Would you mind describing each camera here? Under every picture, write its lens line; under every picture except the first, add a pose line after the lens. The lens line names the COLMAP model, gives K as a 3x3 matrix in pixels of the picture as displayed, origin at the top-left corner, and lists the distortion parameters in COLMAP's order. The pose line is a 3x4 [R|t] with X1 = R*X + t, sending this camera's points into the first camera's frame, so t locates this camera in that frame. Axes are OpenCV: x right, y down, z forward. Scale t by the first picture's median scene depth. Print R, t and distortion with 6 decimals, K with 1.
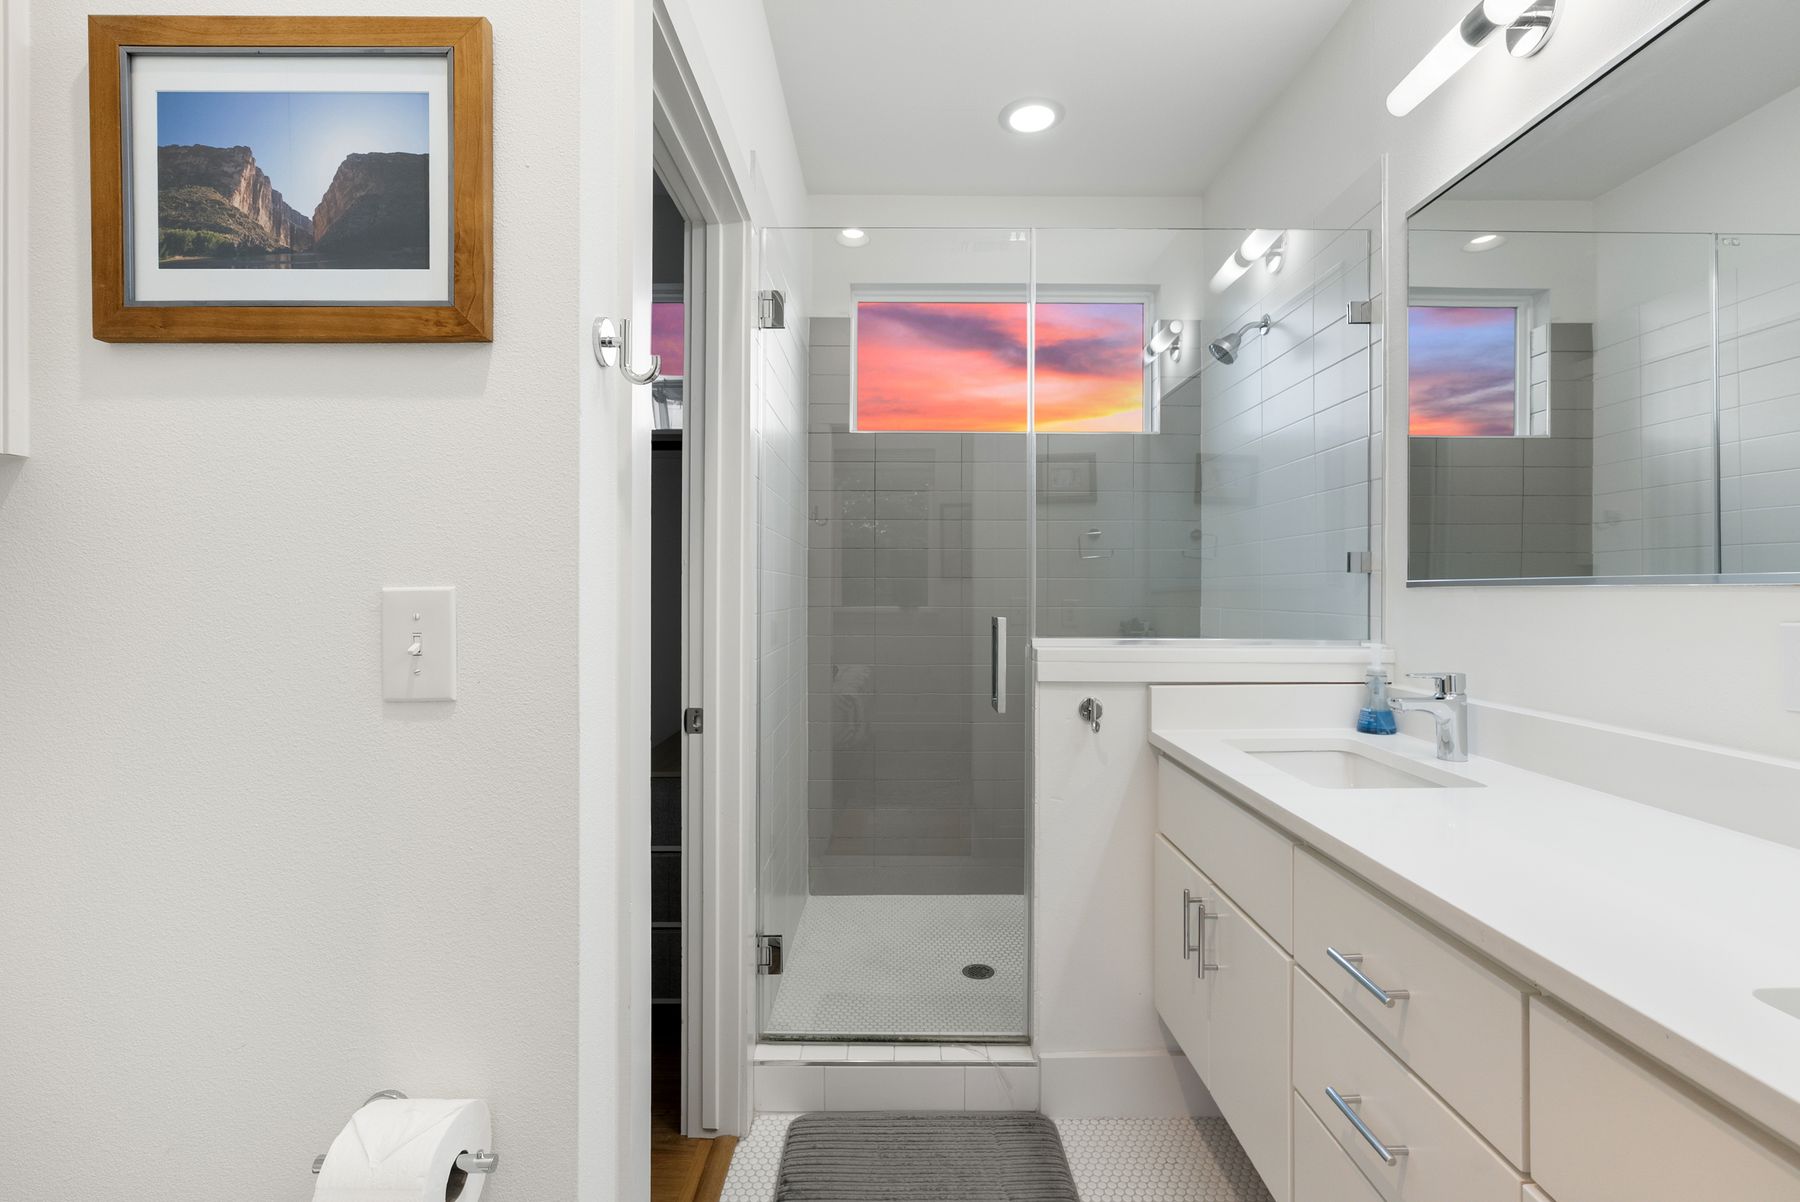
lens RADIAL K [[814.4, 0, 898.0], [0, 814.4, 594.8], [0, 0, 1]] dist [0.000616, 0.000446]
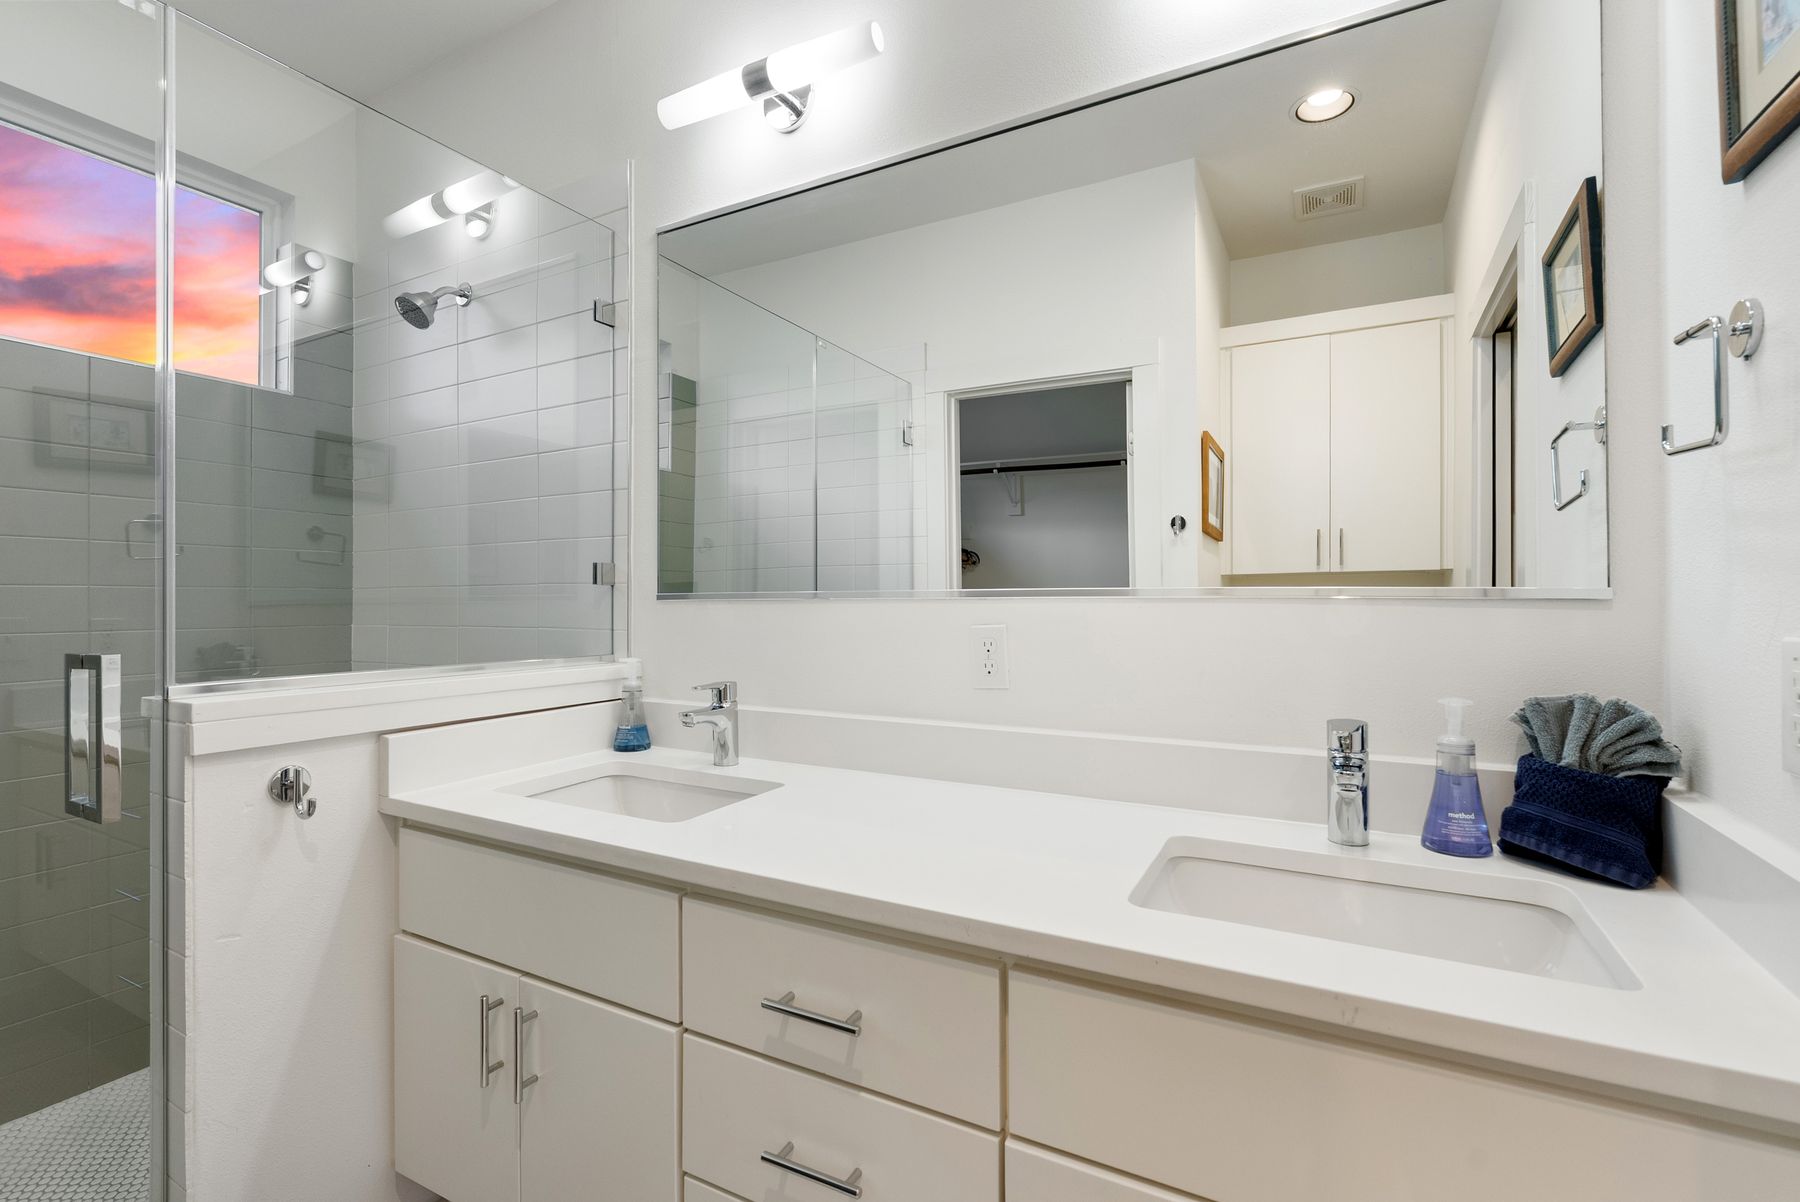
lens RADIAL K [[814.4, 0, 900.2], [0, 814.4, 603.4], [0, 0, 1]] dist [0.000616, 0.000446]
pose [[0.479865, -0.005058, 0.877328, -0.112530], [0.007756, 0.999969, 0.001523, -0.004461], [-0.877308, 0.006074, 0.479889, 0.249989]]
